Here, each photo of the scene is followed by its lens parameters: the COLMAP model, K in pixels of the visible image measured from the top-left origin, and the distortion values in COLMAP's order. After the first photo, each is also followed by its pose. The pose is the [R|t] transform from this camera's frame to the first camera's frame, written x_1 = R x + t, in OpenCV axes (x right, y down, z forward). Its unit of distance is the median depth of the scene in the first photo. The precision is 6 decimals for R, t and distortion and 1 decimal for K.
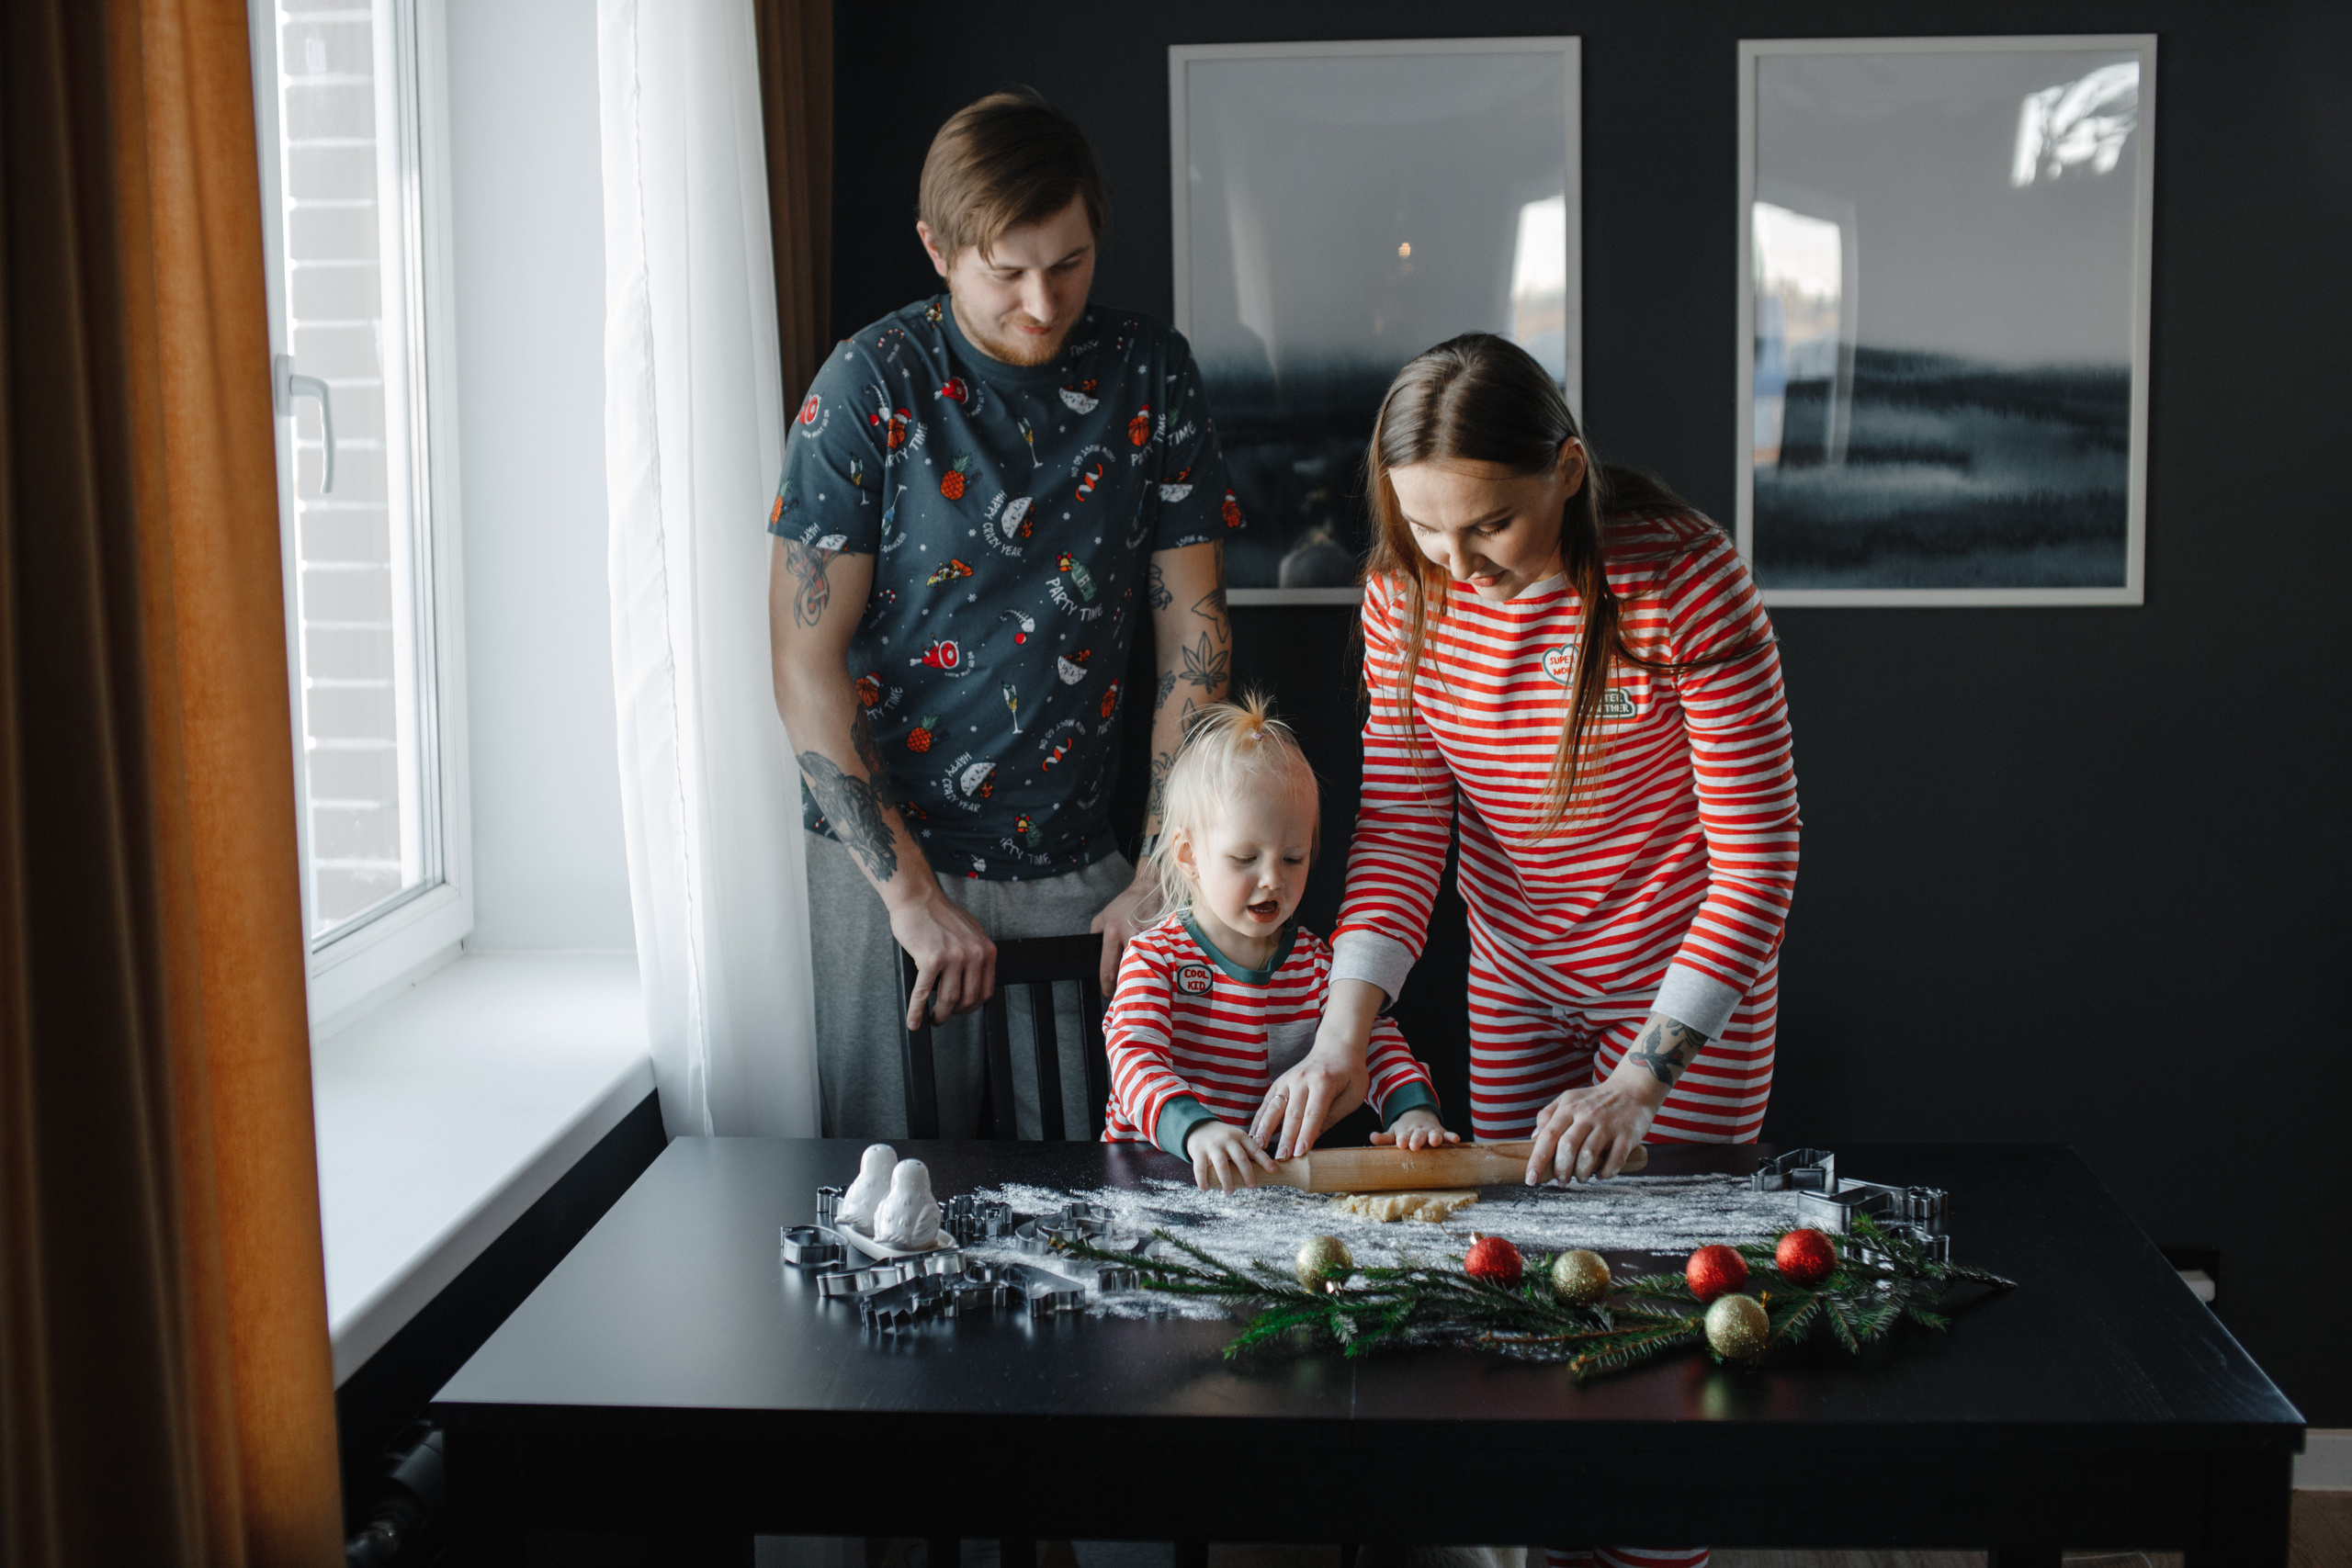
lens RADIAL K [[3384.5, 0, 1173.4], [0, 3384.5, 783.4], [0, 0, 1]] dist [-0.056080, 0.000000]
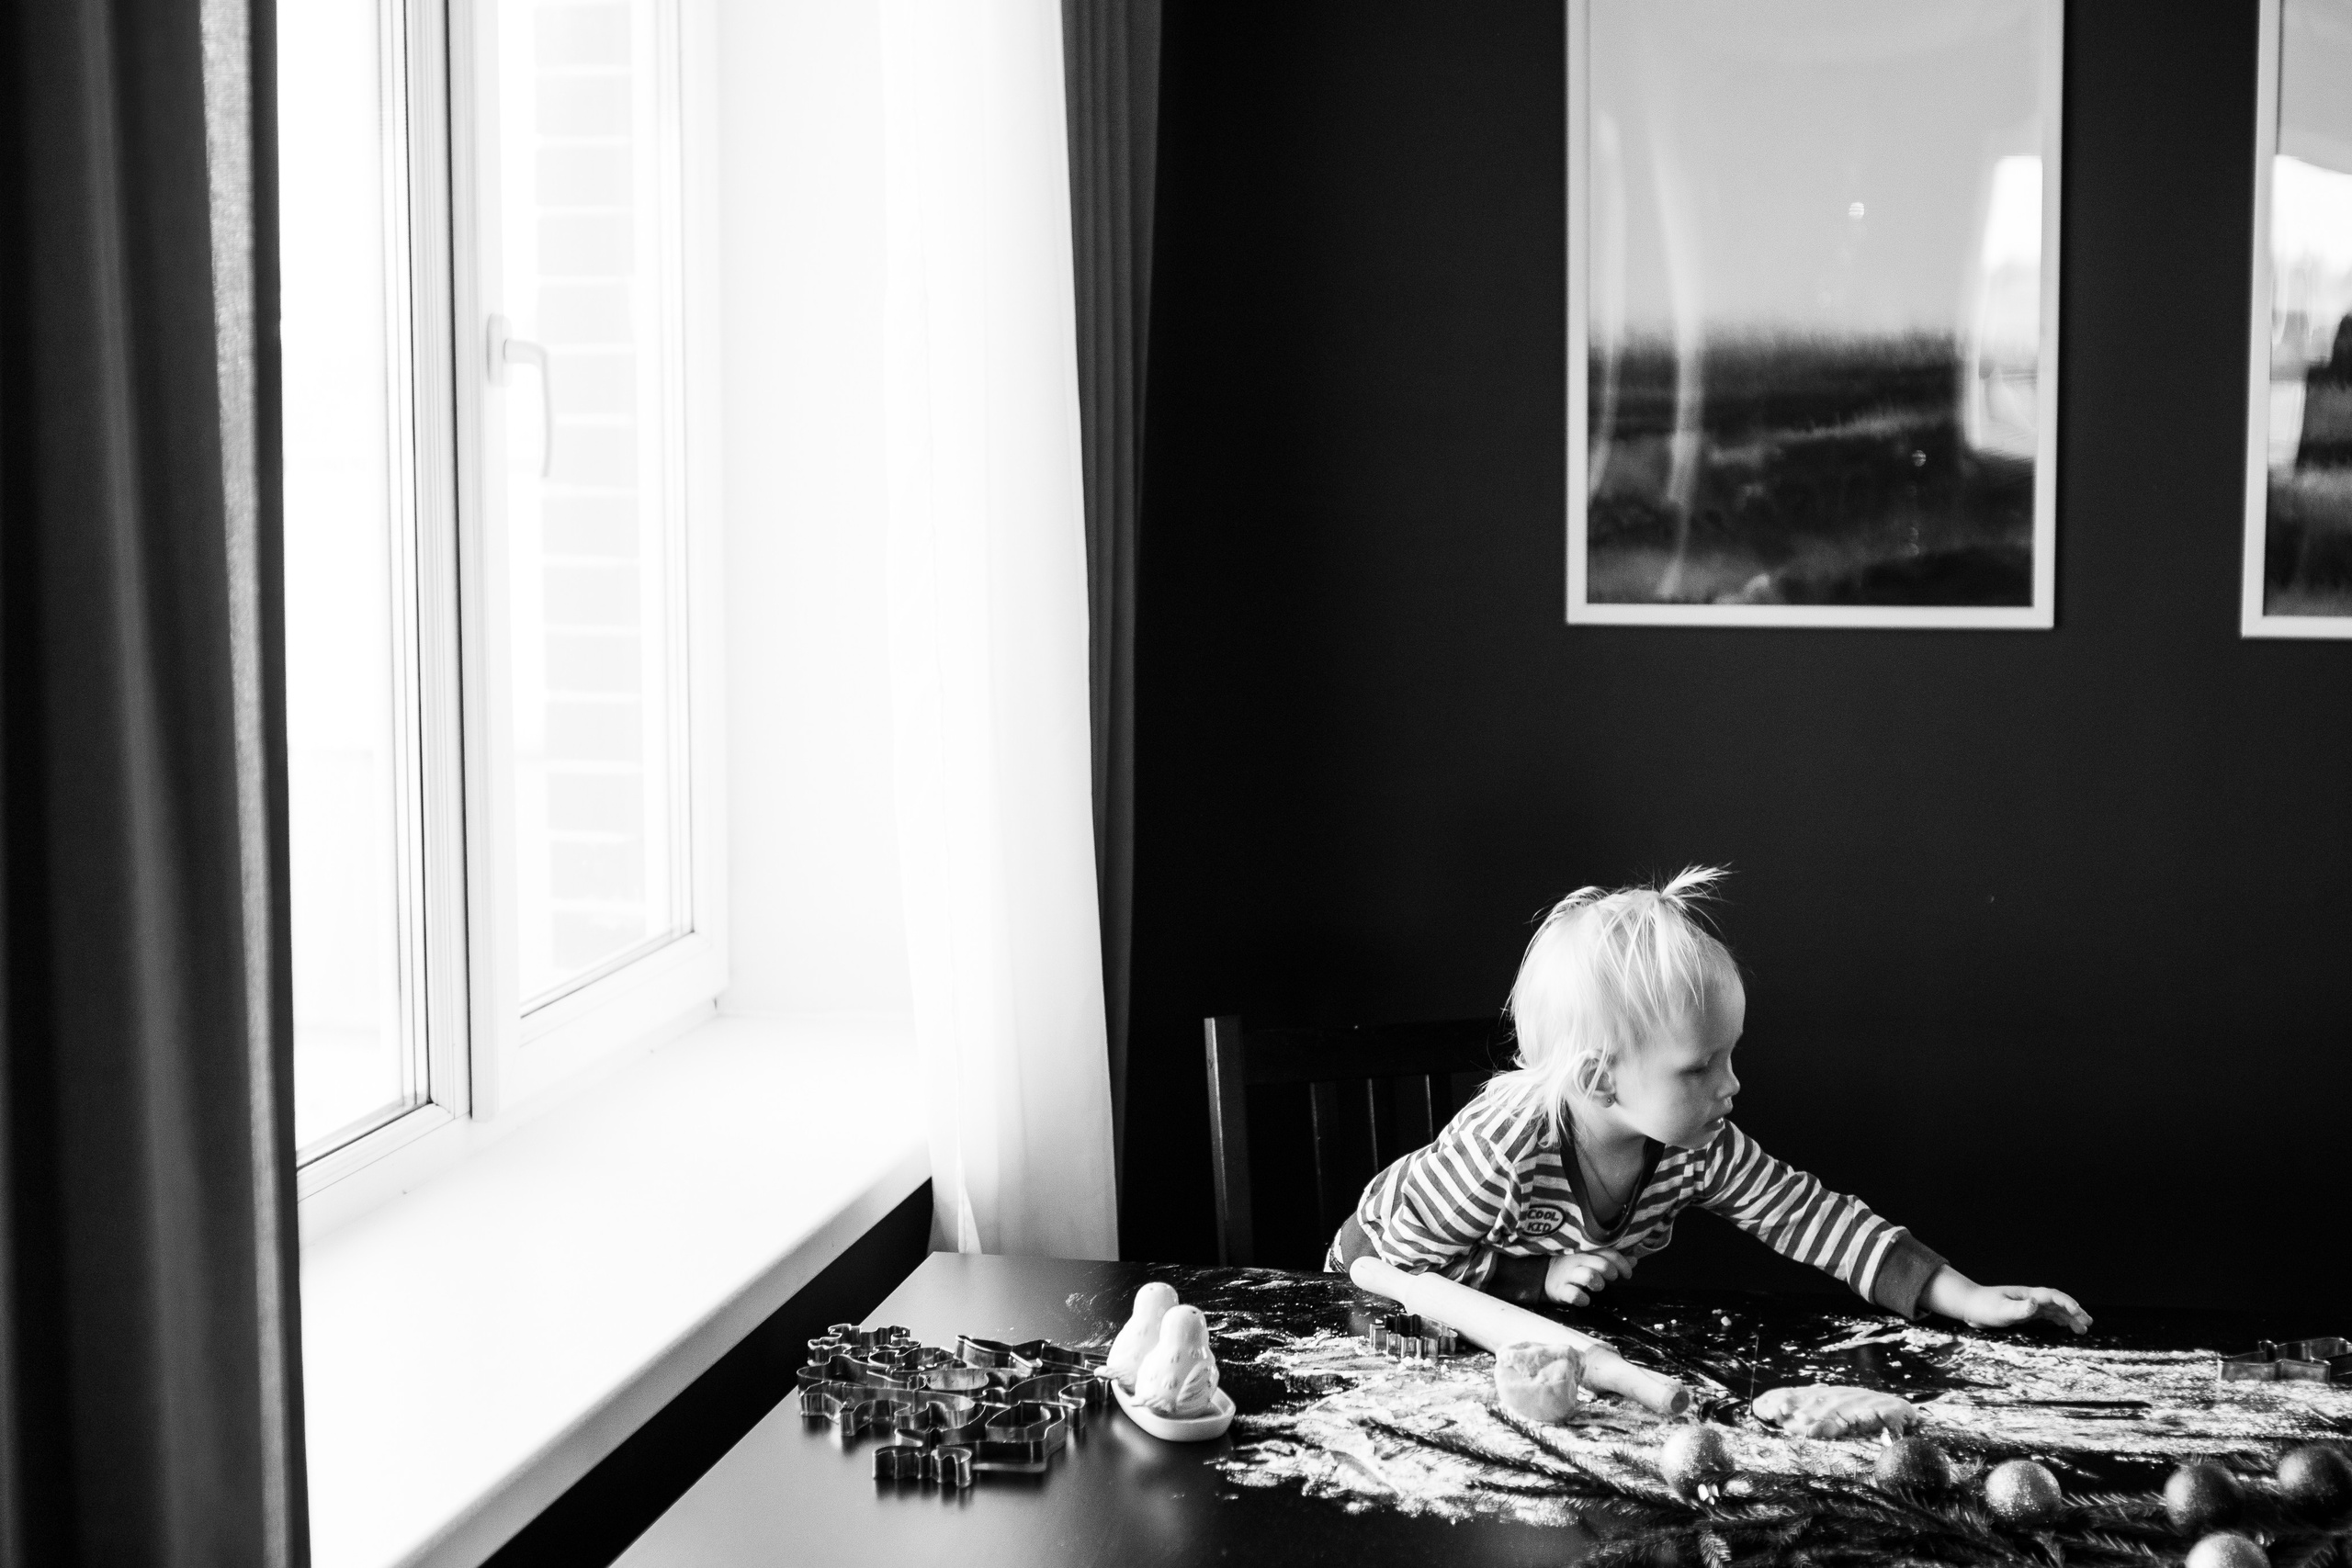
lens RADIAL K [[3384.5, 0, 1198.8], [0, 3384.5, 847.2], [0, 0, 1]] dist [-0.056080, 0.000000]
pose [[0.991691, 0.025539, -0.126082, 0.024486], [-0.022768, 0.999468, 0.023366, -0.018792], [0.126612, -0.020301, 0.991745, 0.196999]]
